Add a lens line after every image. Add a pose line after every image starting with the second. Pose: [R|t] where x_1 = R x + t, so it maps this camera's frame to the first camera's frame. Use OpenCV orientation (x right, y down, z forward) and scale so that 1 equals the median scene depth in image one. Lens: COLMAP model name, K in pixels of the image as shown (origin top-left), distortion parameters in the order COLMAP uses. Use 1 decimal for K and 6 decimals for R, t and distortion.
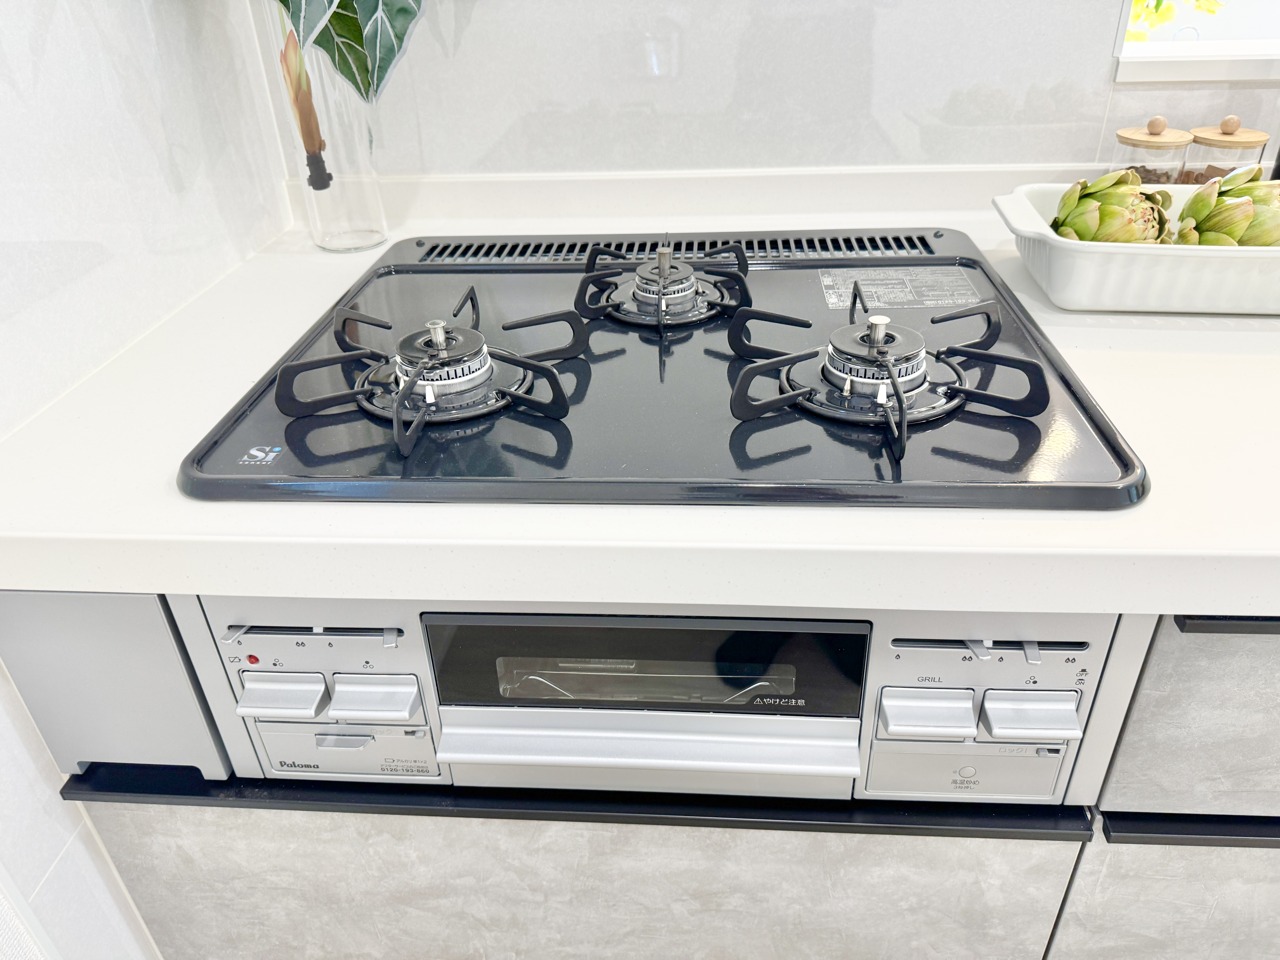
lens RADIAL K [[917.1, 0, 636.9], [0, 917.1, 485.4], [0, 0, 1]] dist [0.069805, -0.120232]
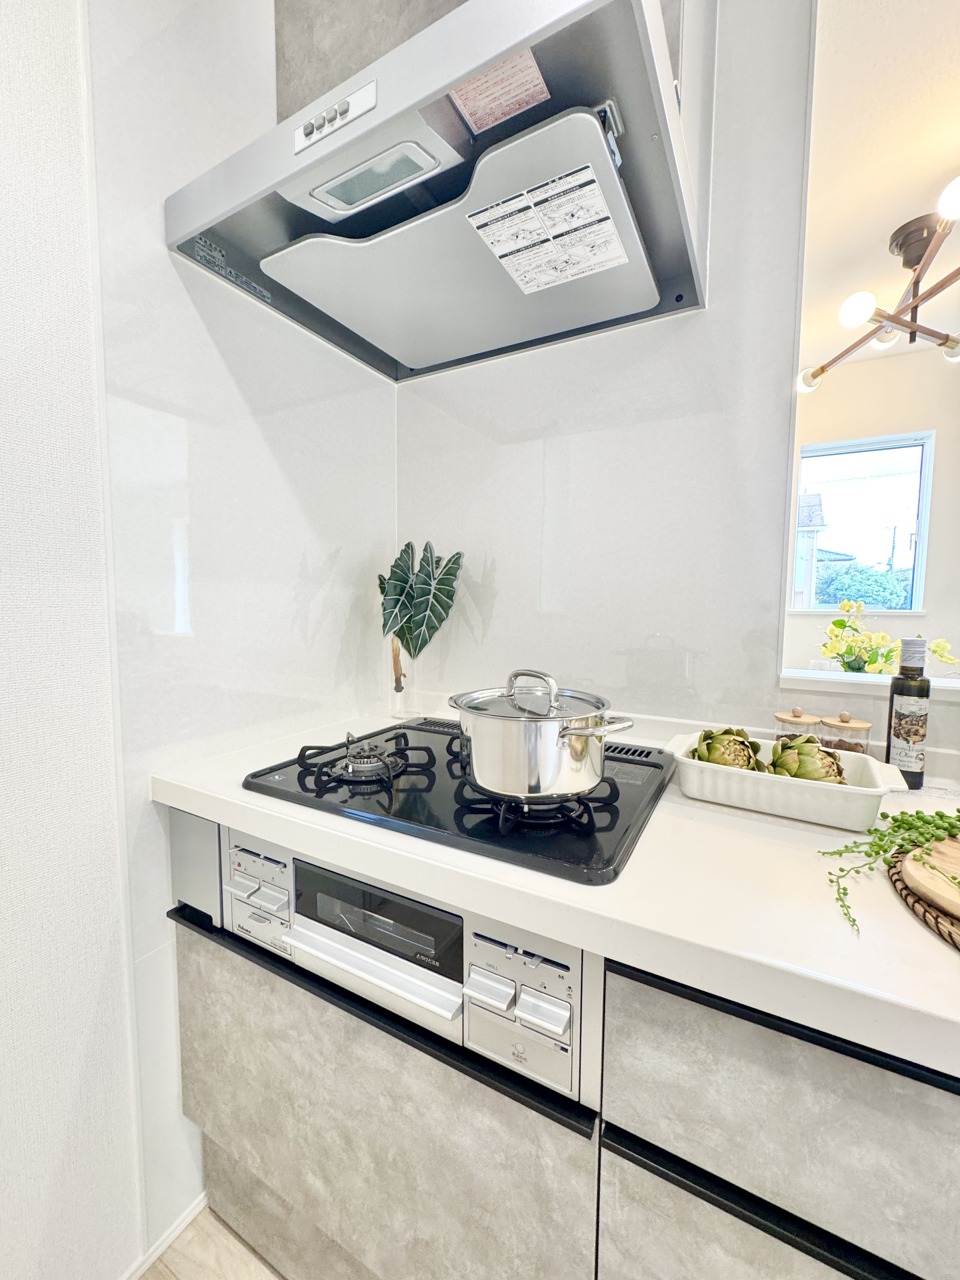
lens RADIAL K [[509.8, 0, 480.0], [0, 509.8, 640.0], [0, 0, 1]] dist [0.000100, -0.000029]
pose [[0.909403, 0.076918, -0.408742, 0.562350], [-0.253084, 0.882205, -0.397068, 0.042824], [0.330052, 0.464541, 0.821747, -0.100526]]
